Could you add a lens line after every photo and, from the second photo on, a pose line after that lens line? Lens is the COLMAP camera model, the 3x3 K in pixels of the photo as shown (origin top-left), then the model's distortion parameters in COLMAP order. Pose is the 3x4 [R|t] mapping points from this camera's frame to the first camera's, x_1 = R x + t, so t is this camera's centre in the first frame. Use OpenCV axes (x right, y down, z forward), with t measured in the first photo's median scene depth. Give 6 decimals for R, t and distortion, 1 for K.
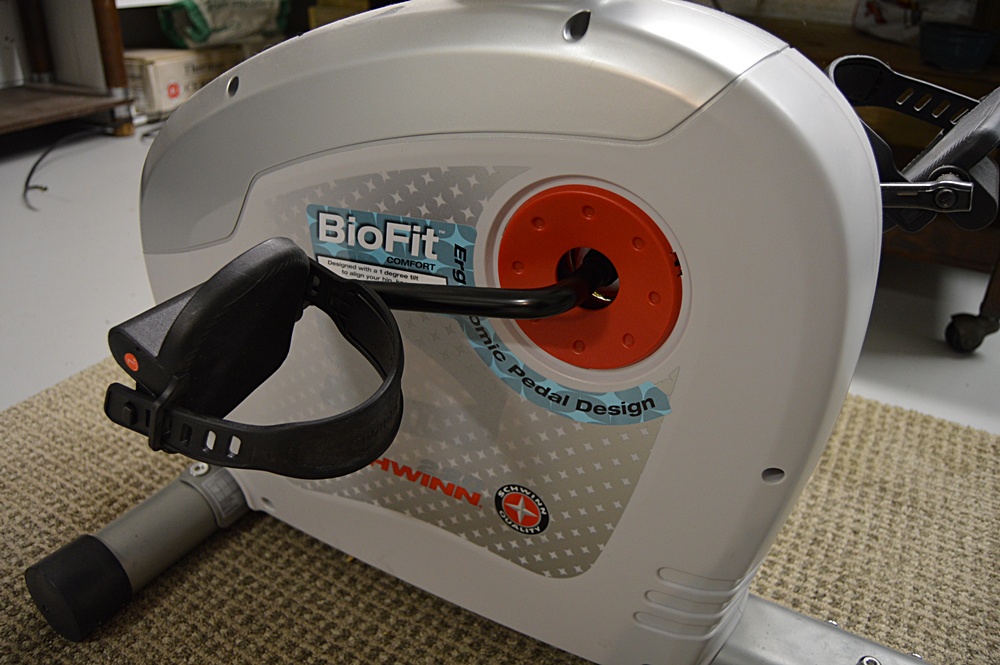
lens RADIAL K [[776.1, 0, 500.0], [0, 776.1, 332.5], [0, 0, 1]] dist [-0.102817, 0.037658]
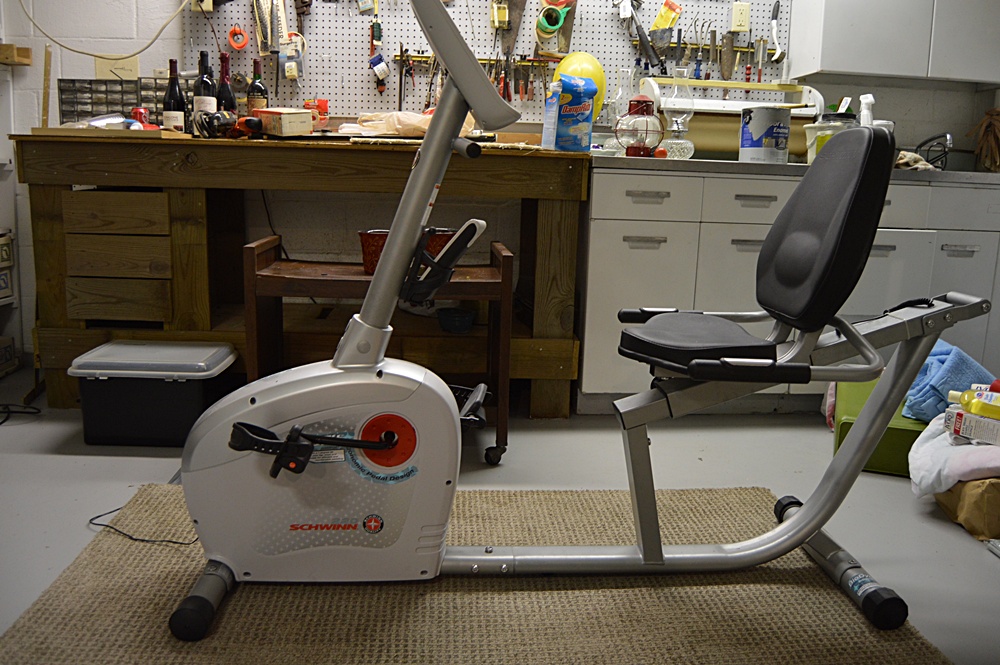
lens RADIAL K [[776.1, 0, 500.0], [0, 776.1, 332.5], [0, 0, 1]] dist [-0.102817, 0.037658]
pose [[0.828156, -0.102575, 0.551032, -0.875688], [0.255862, 0.943887, -0.208835, 0.215434], [-0.498691, 0.313936, 0.807931, -1.455743]]
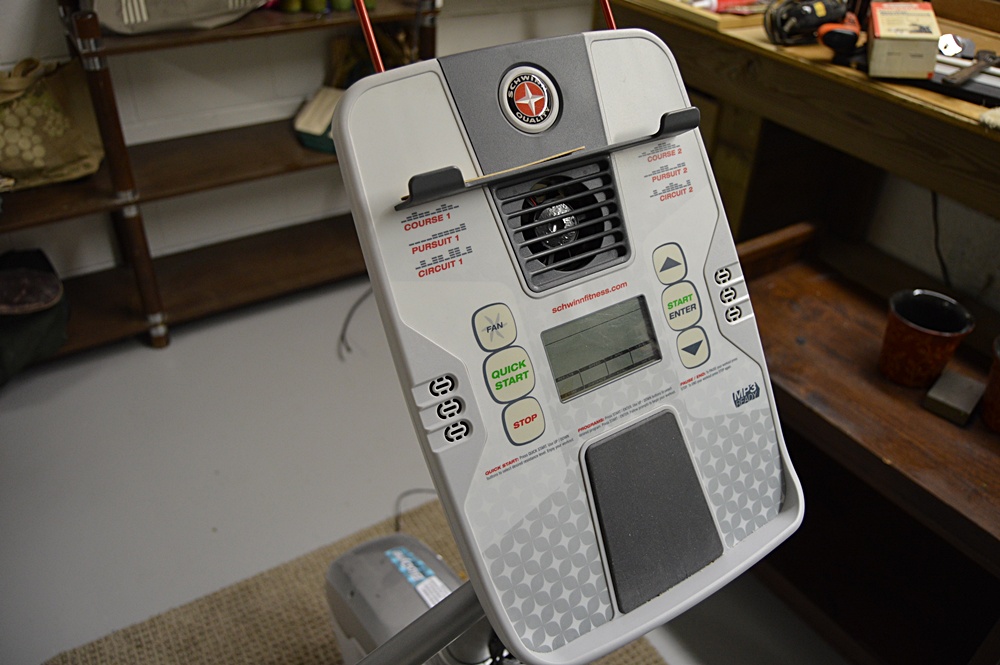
lens RADIAL K [[776.1, 0, 500.0], [0, 776.1, 332.5], [0, 0, 1]] dist [-0.102817, 0.037658]
pose [[0.884663, 0.278035, -0.374256, 0.472602], [-0.241834, 0.959945, 0.141497, -1.091987], [0.398607, -0.034670, 0.916466, -0.588642]]
